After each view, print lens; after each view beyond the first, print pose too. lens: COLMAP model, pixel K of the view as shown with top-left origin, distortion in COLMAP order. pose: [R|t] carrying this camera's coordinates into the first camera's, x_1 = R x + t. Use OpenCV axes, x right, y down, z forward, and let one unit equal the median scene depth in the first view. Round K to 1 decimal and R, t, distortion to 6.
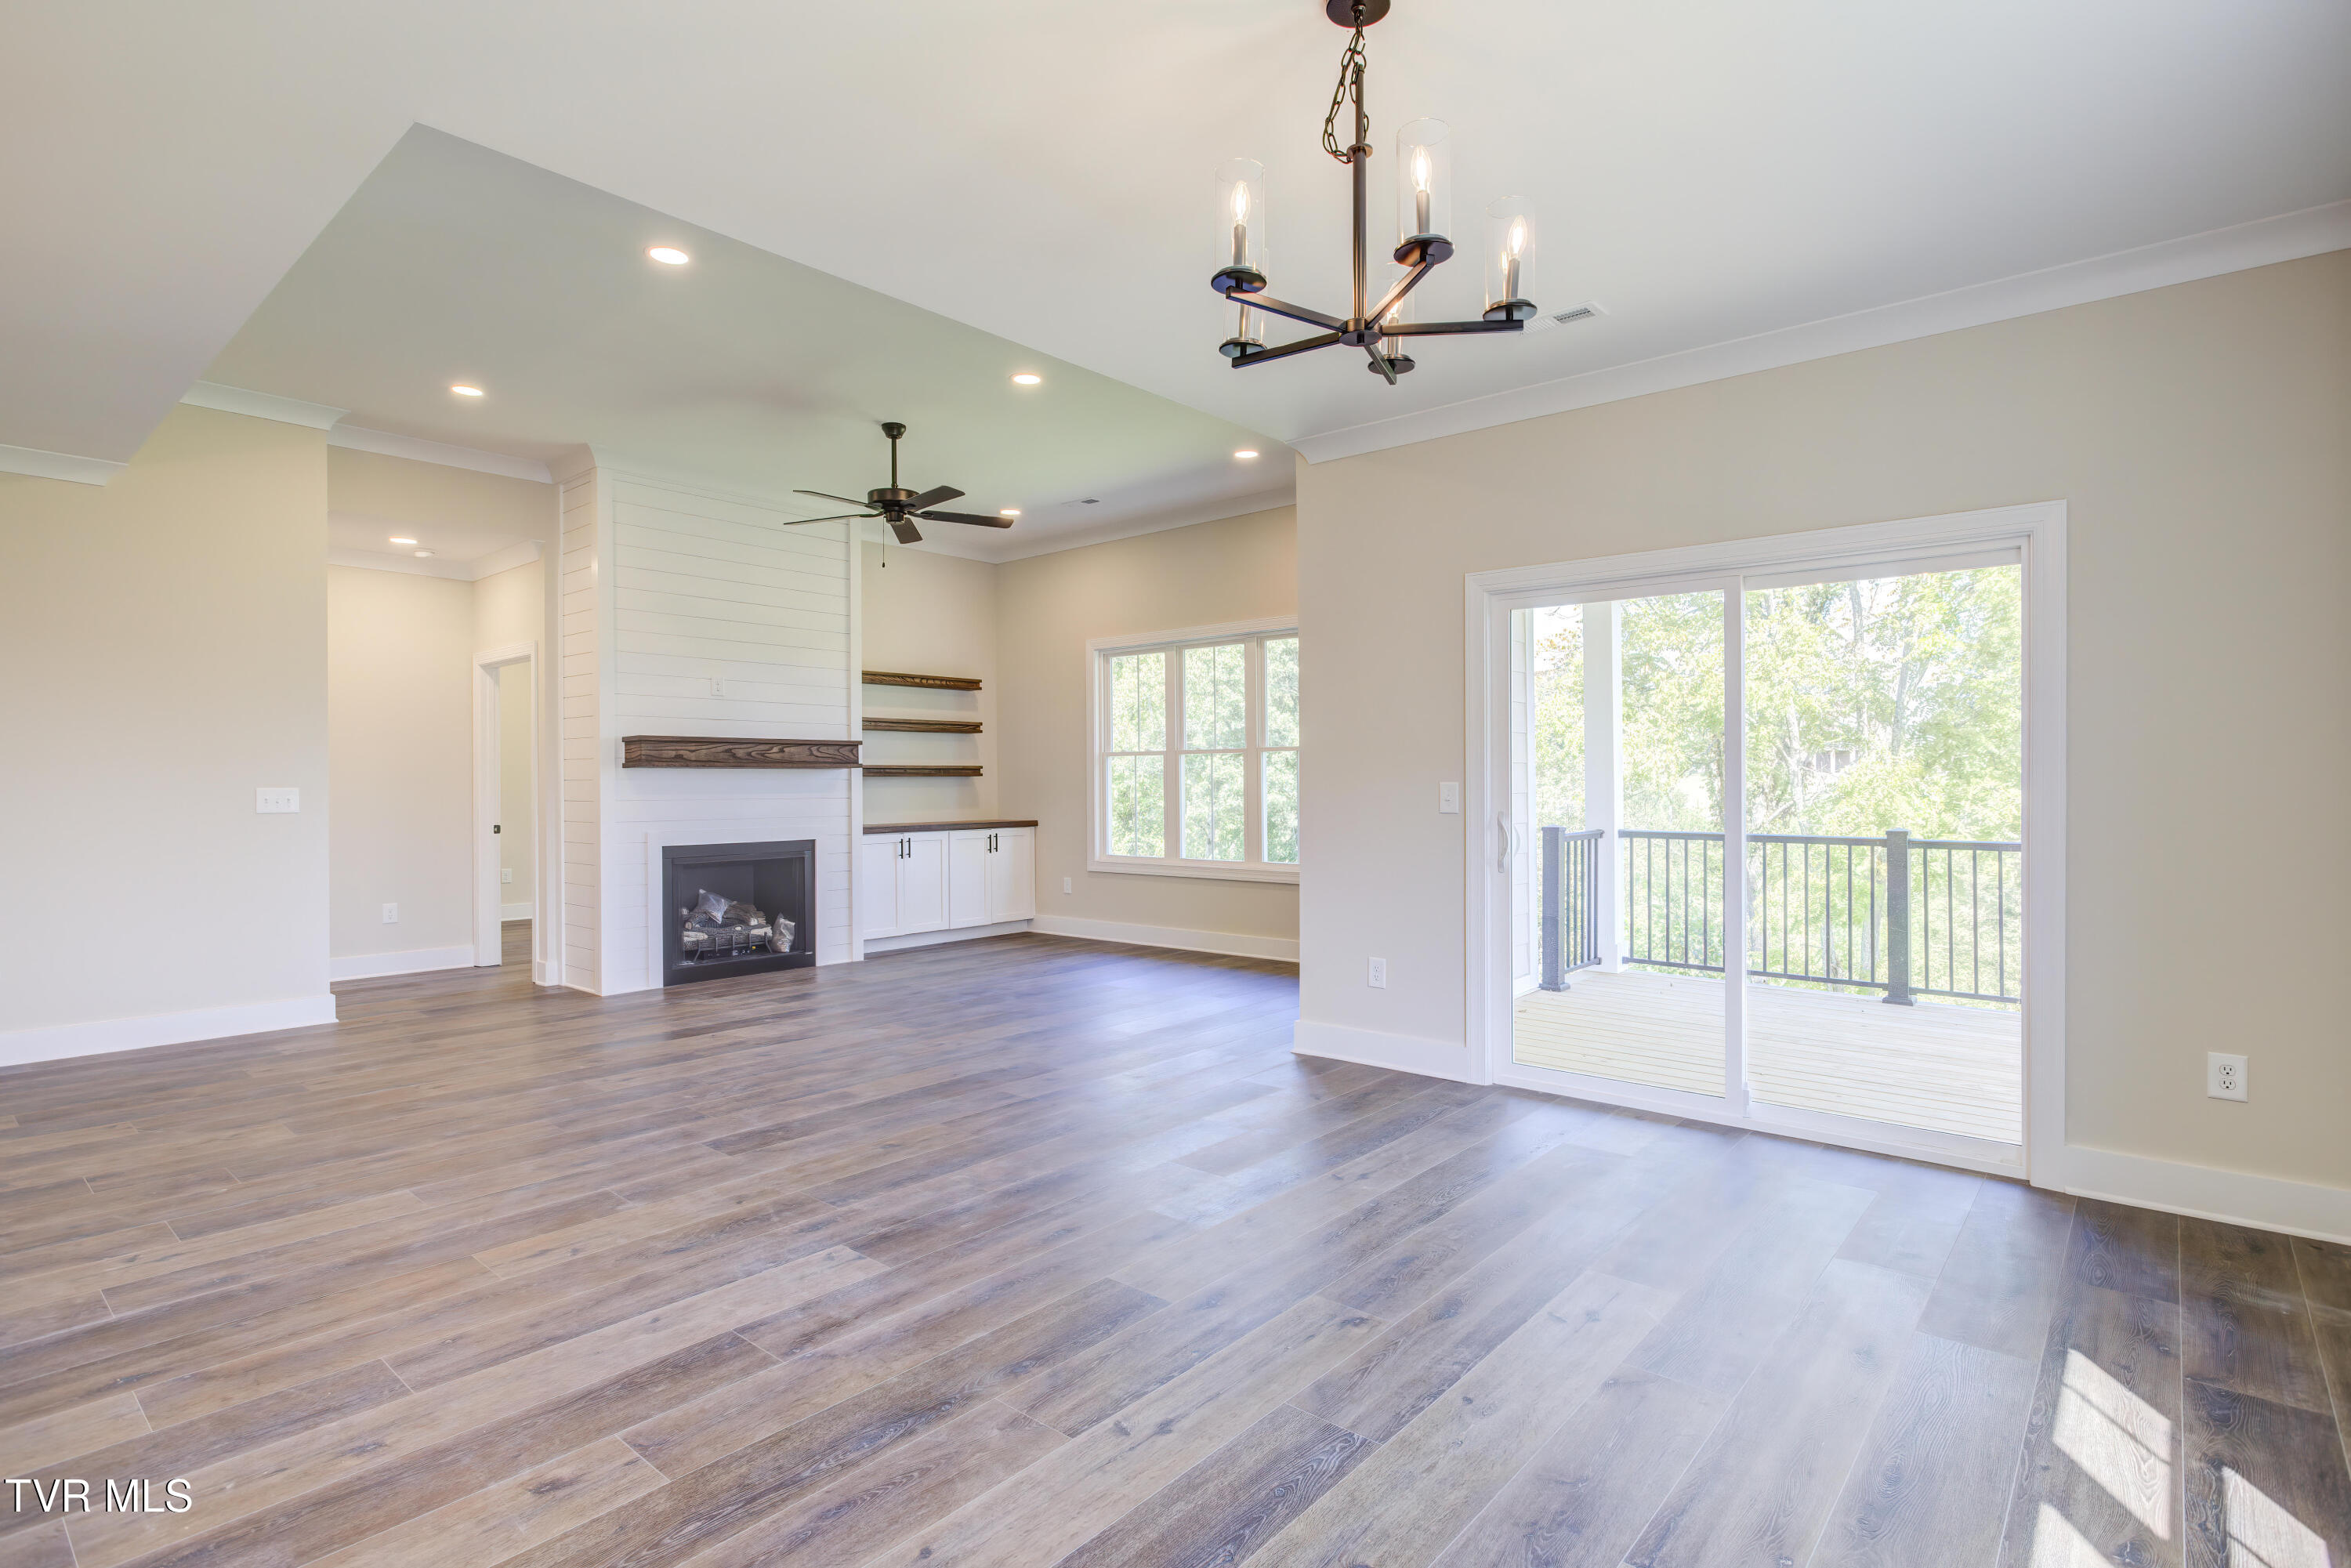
lens RADIAL K [[1144.3, 0, 1170.5], [0, 1144.3, 784.7], [0, 0, 1]] dist [-0.009884, 0.003175]
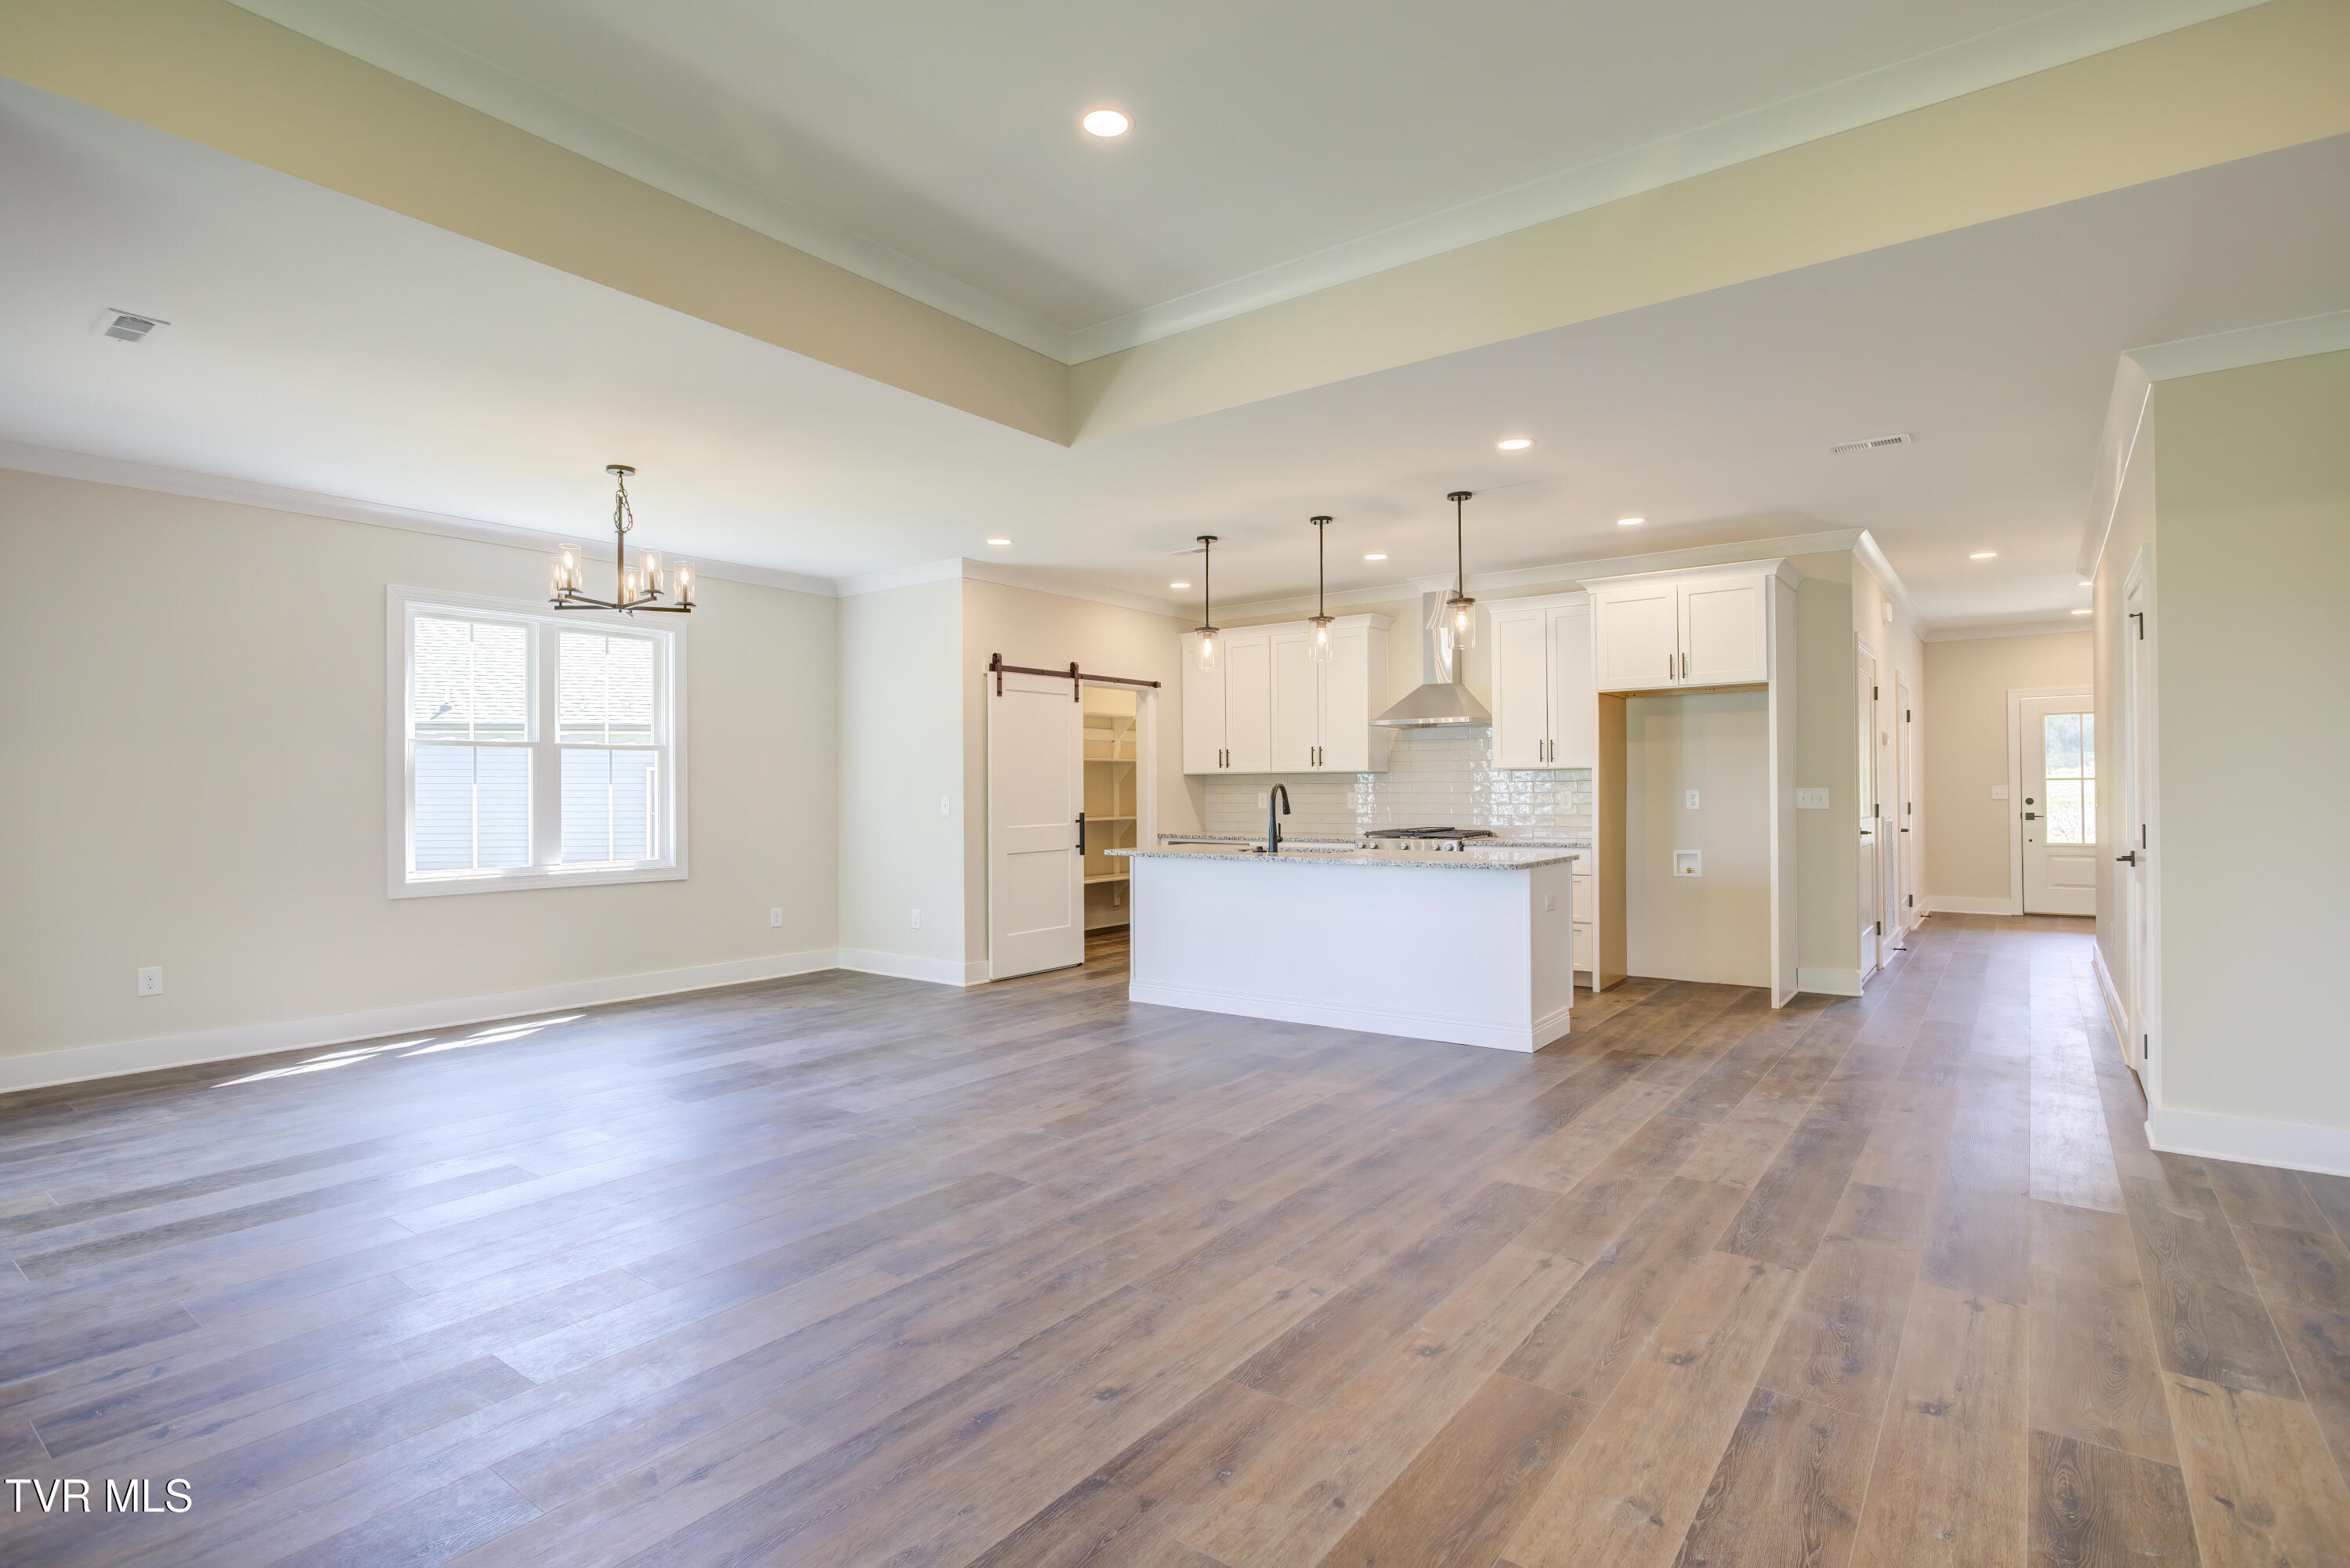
lens RADIAL K [[1143.8, 0, 1185.7], [0, 1143.8, 776.7], [0, 0, 1]] dist [-0.009884, 0.003175]
pose [[-0.997221, 0.008044, -0.074059, -0.462865], [0.008670, 0.999929, -0.008131, -0.007020], [0.073988, -0.008751, -0.997221, 1.914826]]
